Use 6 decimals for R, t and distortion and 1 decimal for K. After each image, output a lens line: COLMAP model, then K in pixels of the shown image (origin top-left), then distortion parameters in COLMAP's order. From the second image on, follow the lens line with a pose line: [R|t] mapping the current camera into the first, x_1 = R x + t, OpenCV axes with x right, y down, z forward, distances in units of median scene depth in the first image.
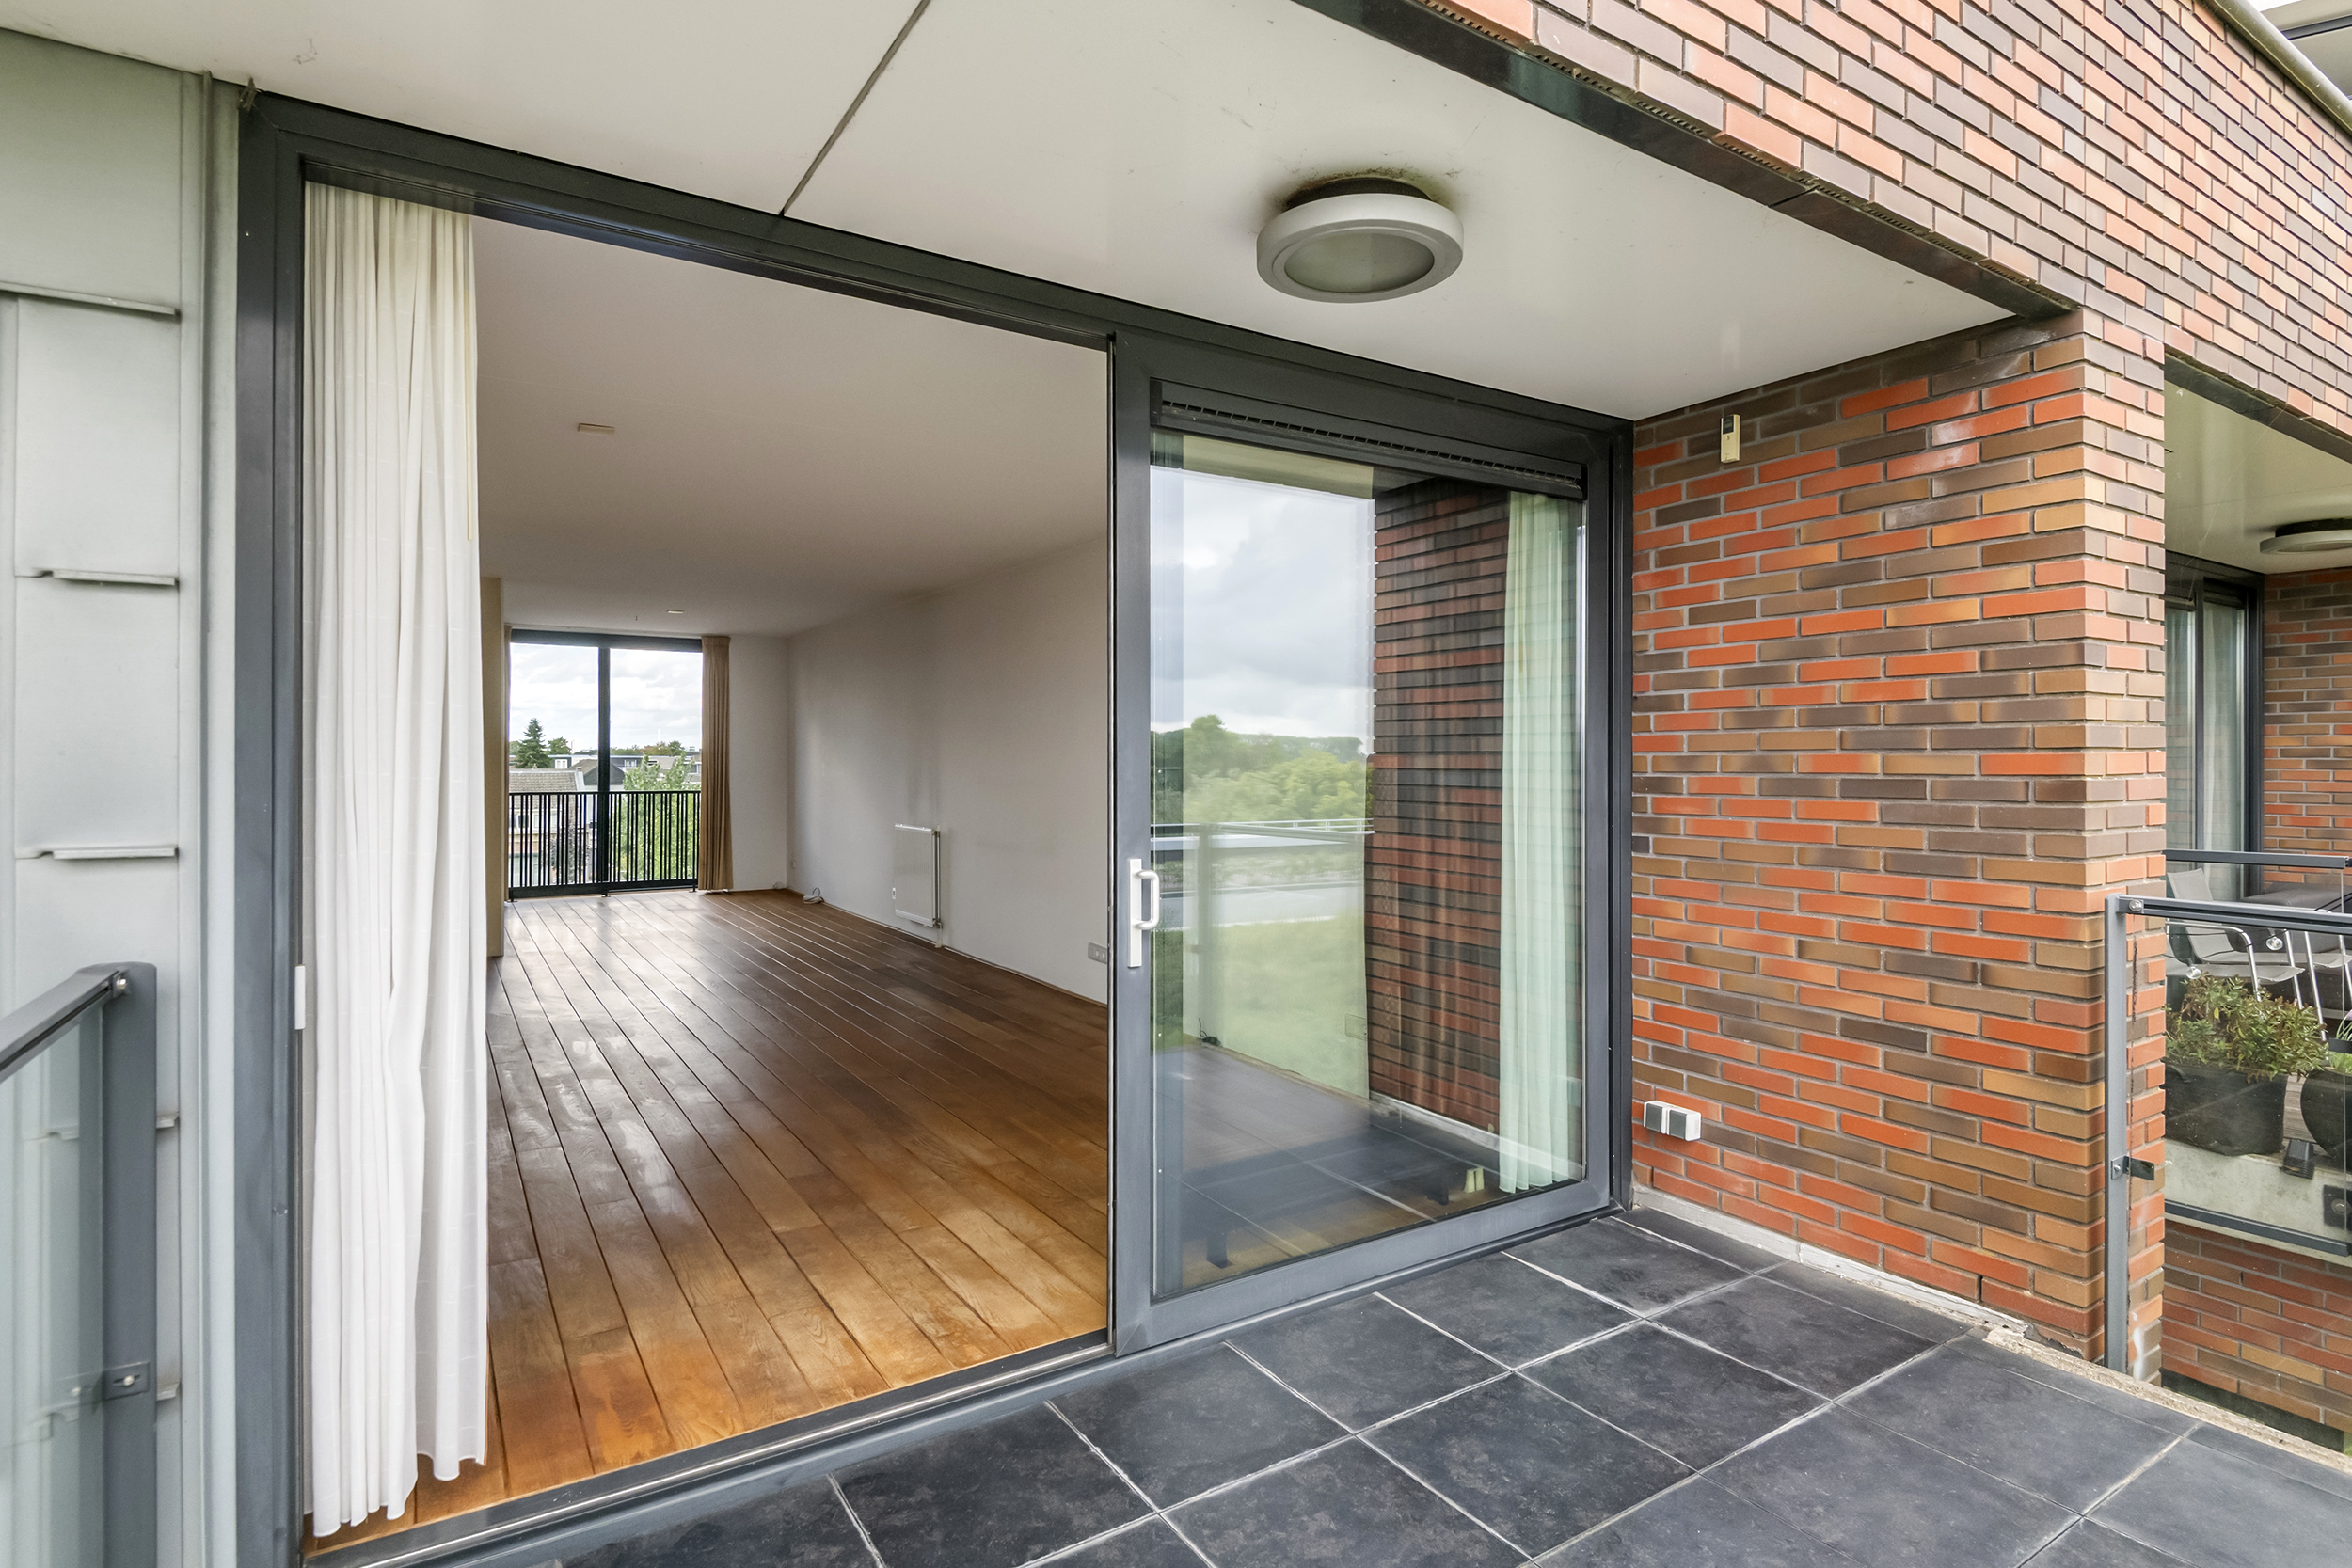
lens RADIAL K [[1178.8, 0, 1191.1], [0, 1178.8, 764.0], [0, 0, 1]] dist [-0.003157, -0.001232]
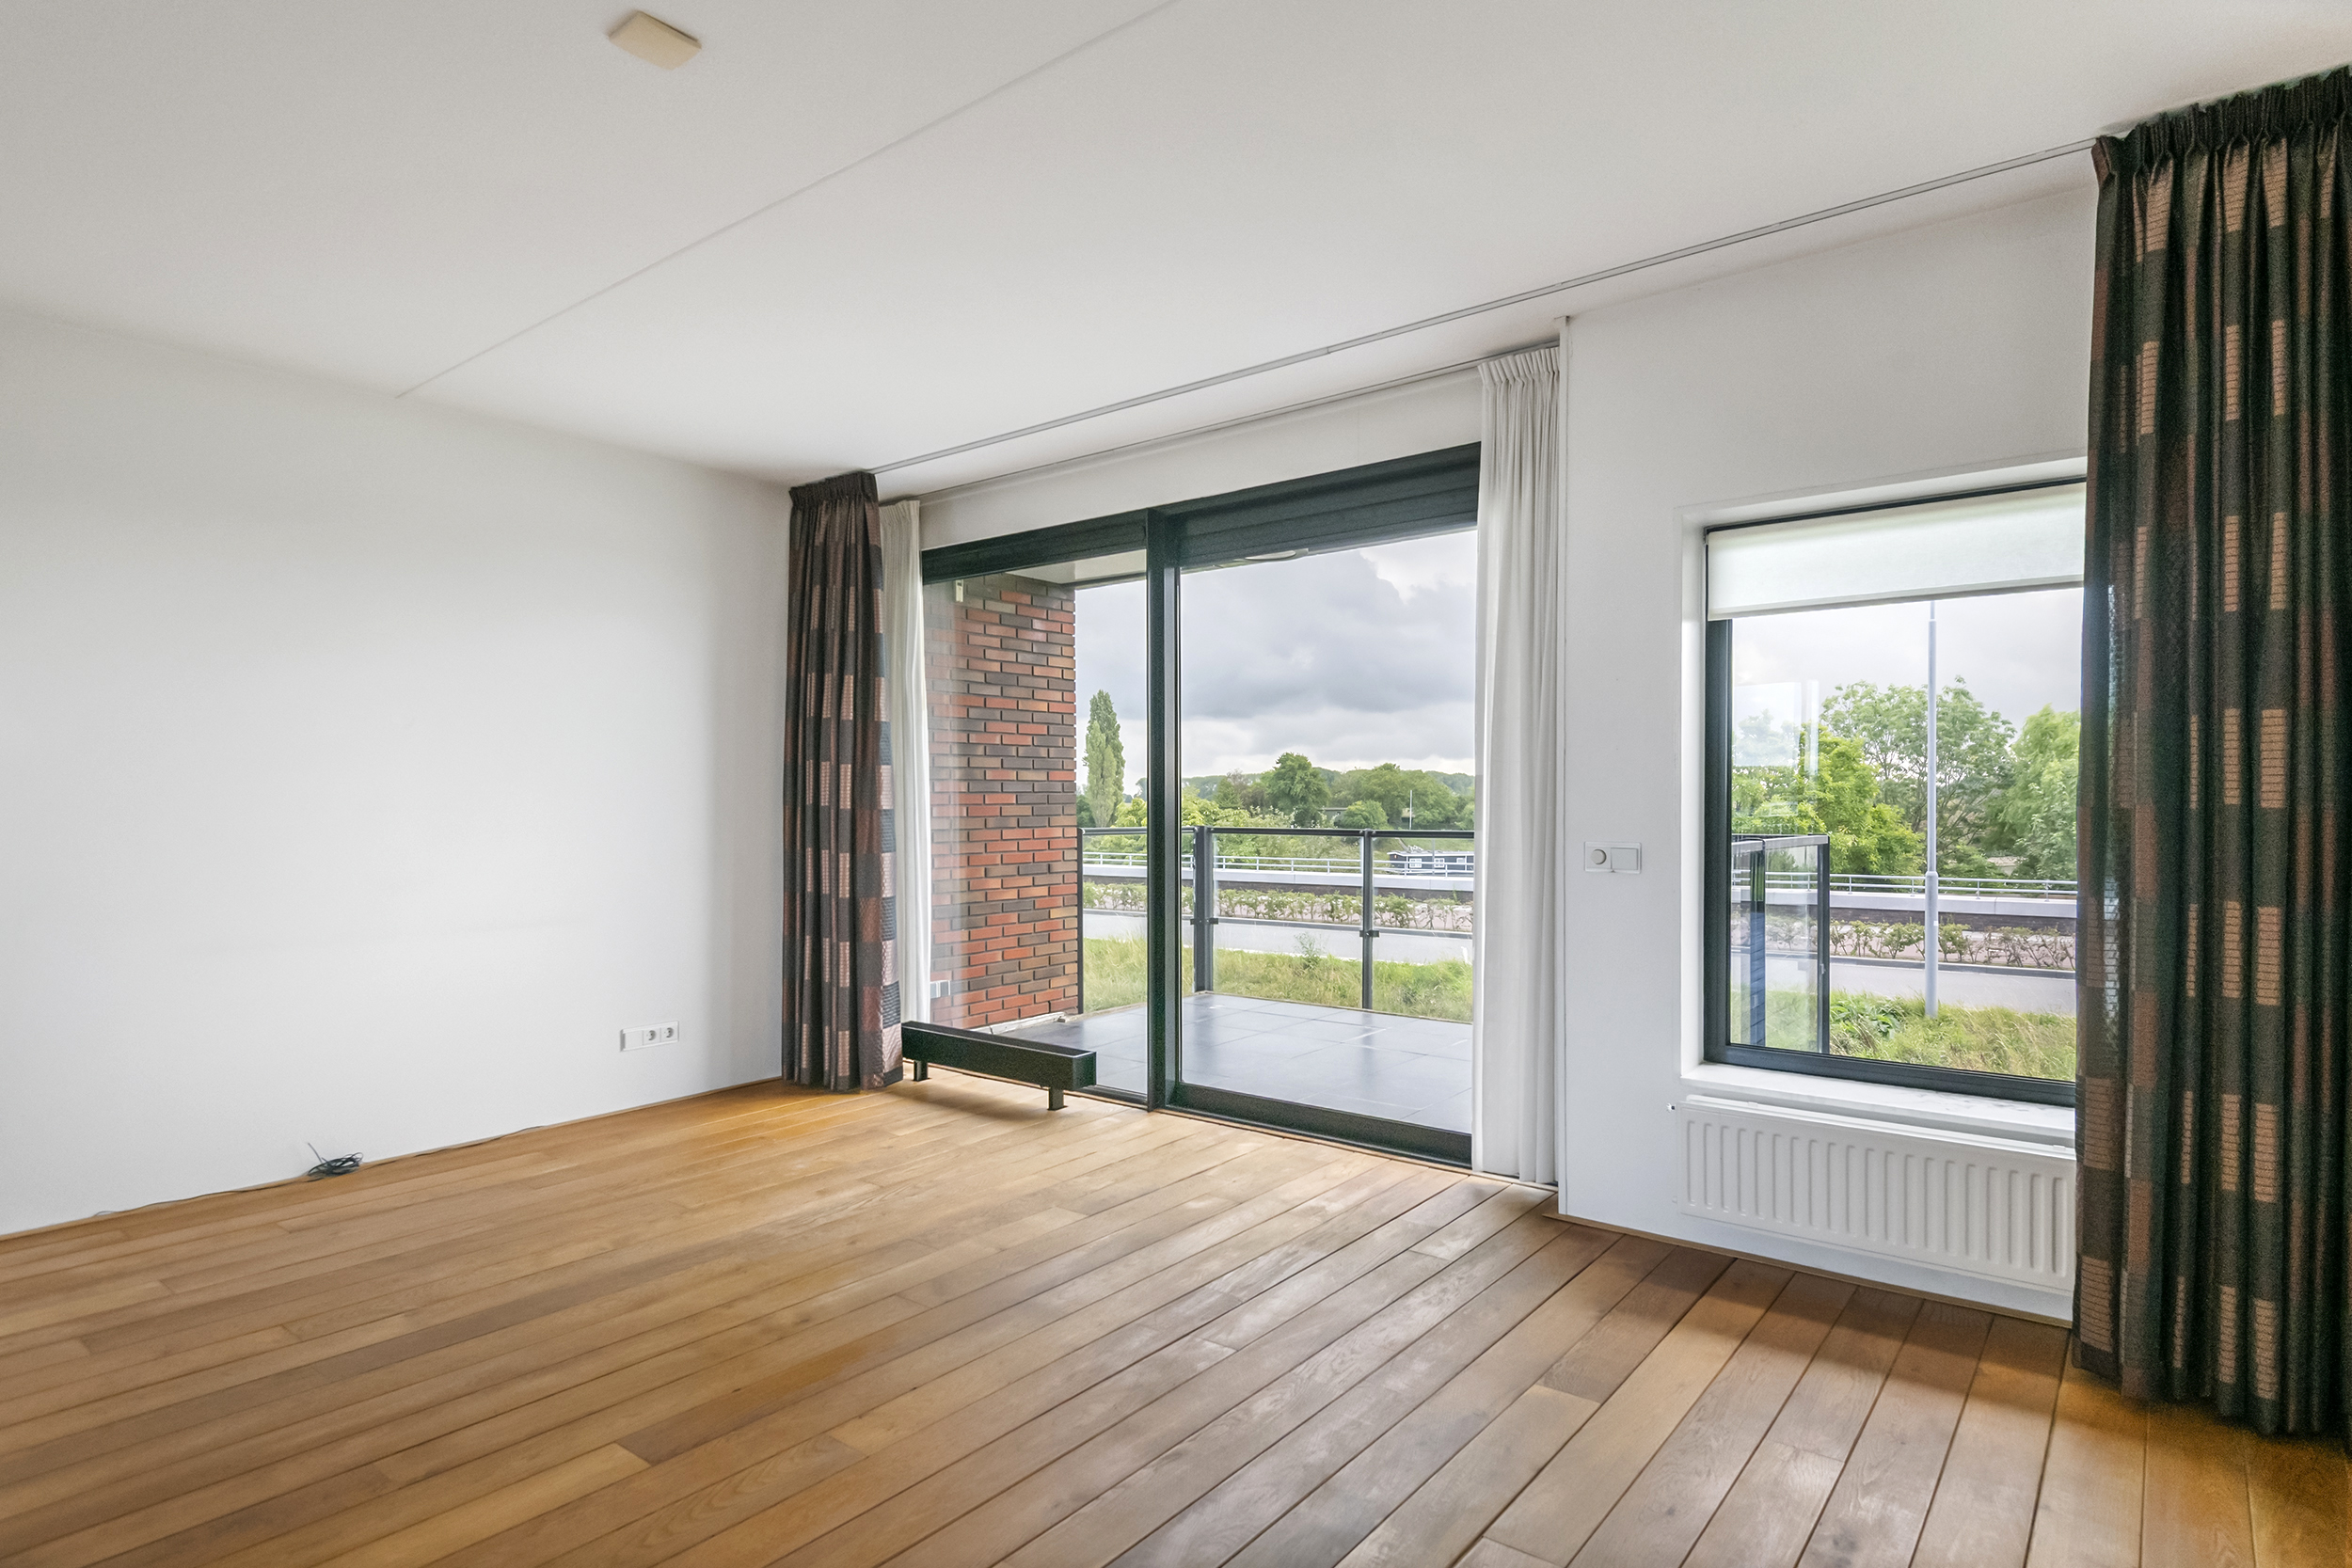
lens RADIAL K [[1210.8, 0, 1185.4], [0, 1210.8, 795.7], [0, 0, 1]] dist [0.003500, 0.000510]
pose [[-0.301979, -0.000637, 0.953314, -1.534263], [0.010097, 0.999942, 0.003867, 0.030388], [-0.953261, 0.010794, -0.301955, 1.366914]]
